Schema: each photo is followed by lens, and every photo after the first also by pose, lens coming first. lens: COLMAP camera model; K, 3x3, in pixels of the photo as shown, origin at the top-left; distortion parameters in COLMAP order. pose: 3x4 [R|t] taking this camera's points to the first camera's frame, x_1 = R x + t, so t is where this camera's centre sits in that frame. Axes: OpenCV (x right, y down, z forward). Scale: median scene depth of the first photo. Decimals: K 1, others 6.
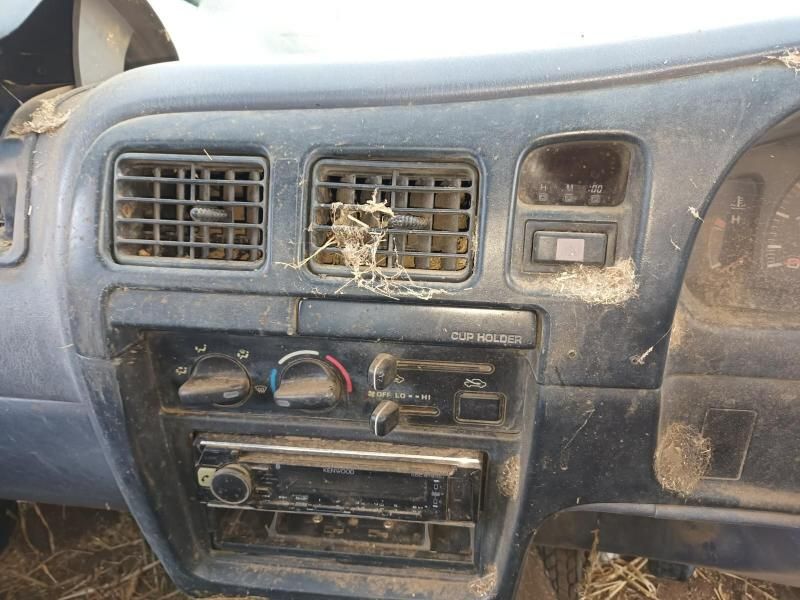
lens RADIAL K [[605.2, 0, 389.2], [0, 605.2, 312.2], [0, 0, 1]] dist [0.038494, -0.052718]
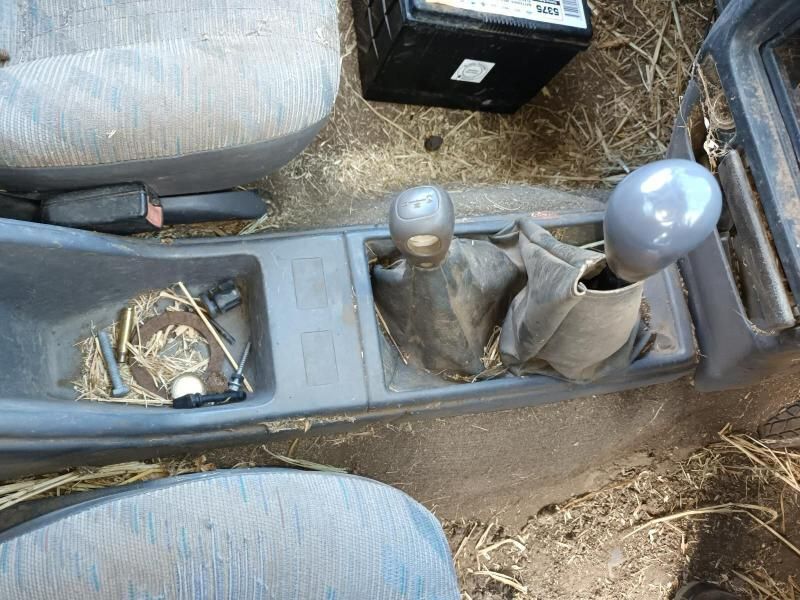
lens RADIAL K [[605.2, 0, 402.1], [0, 605.2, 300.2], [0, 0, 1]] dist [0.038494, -0.052718]
pose [[0.312271, 0.941829, -0.124278, 0.050288], [-0.668010, 0.310709, 0.676182, 0.269094], [0.675462, -0.128133, 0.726177, -0.201877]]
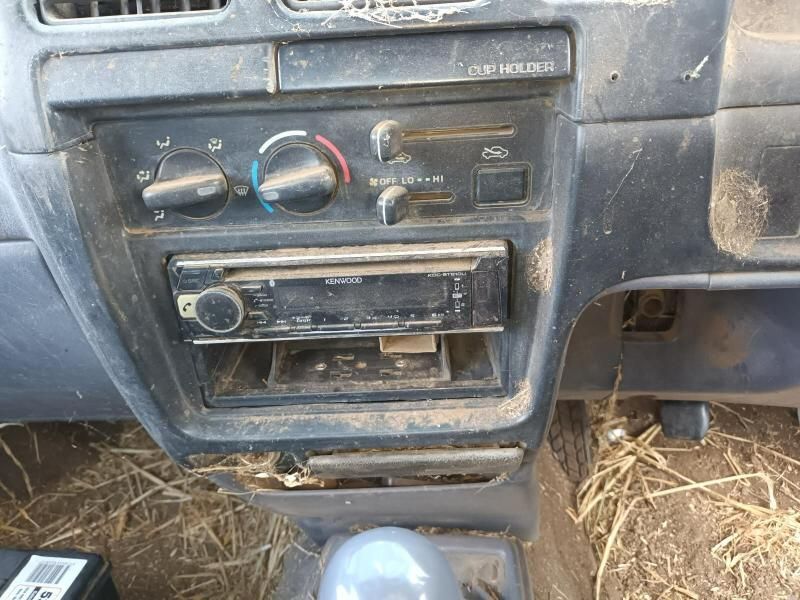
lens RADIAL K [[605.2, 0, 386.9], [0, 605.2, 306.8], [0, 0, 1]] dist [0.038494, -0.052718]
pose [[0.994205, -0.096486, 0.047410, -0.065377], [0.093910, 0.994123, 0.053848, 0.255943], [-0.052327, -0.049083, 0.997423, 0.138654]]
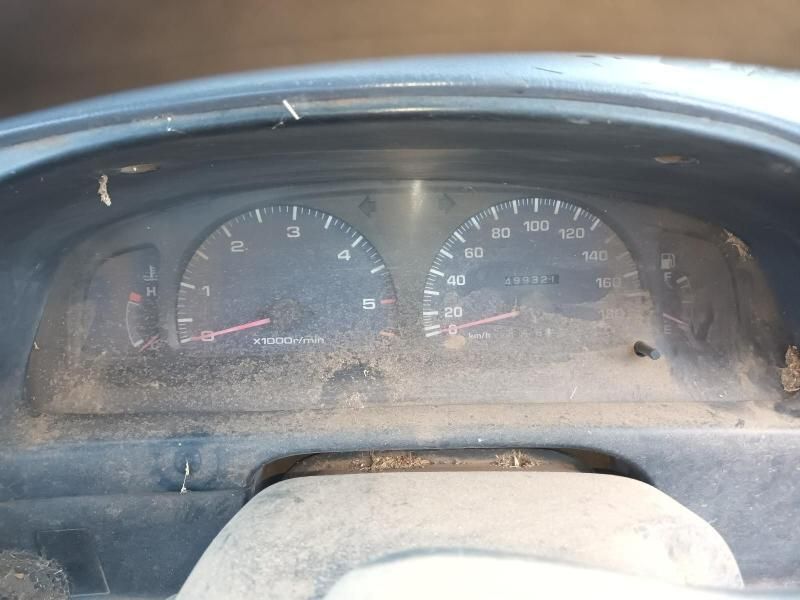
lens RADIAL K [[605.2, 0, 403.2], [0, 605.2, 297.4], [0, 0, 1]] dist [0.038494, -0.052718]
pose [[0.986533, -0.105134, 0.125296, 0.882711], [0.100431, 0.994002, 0.043294, -0.154768], [-0.129096, -0.030127, 0.991174, 0.040147]]
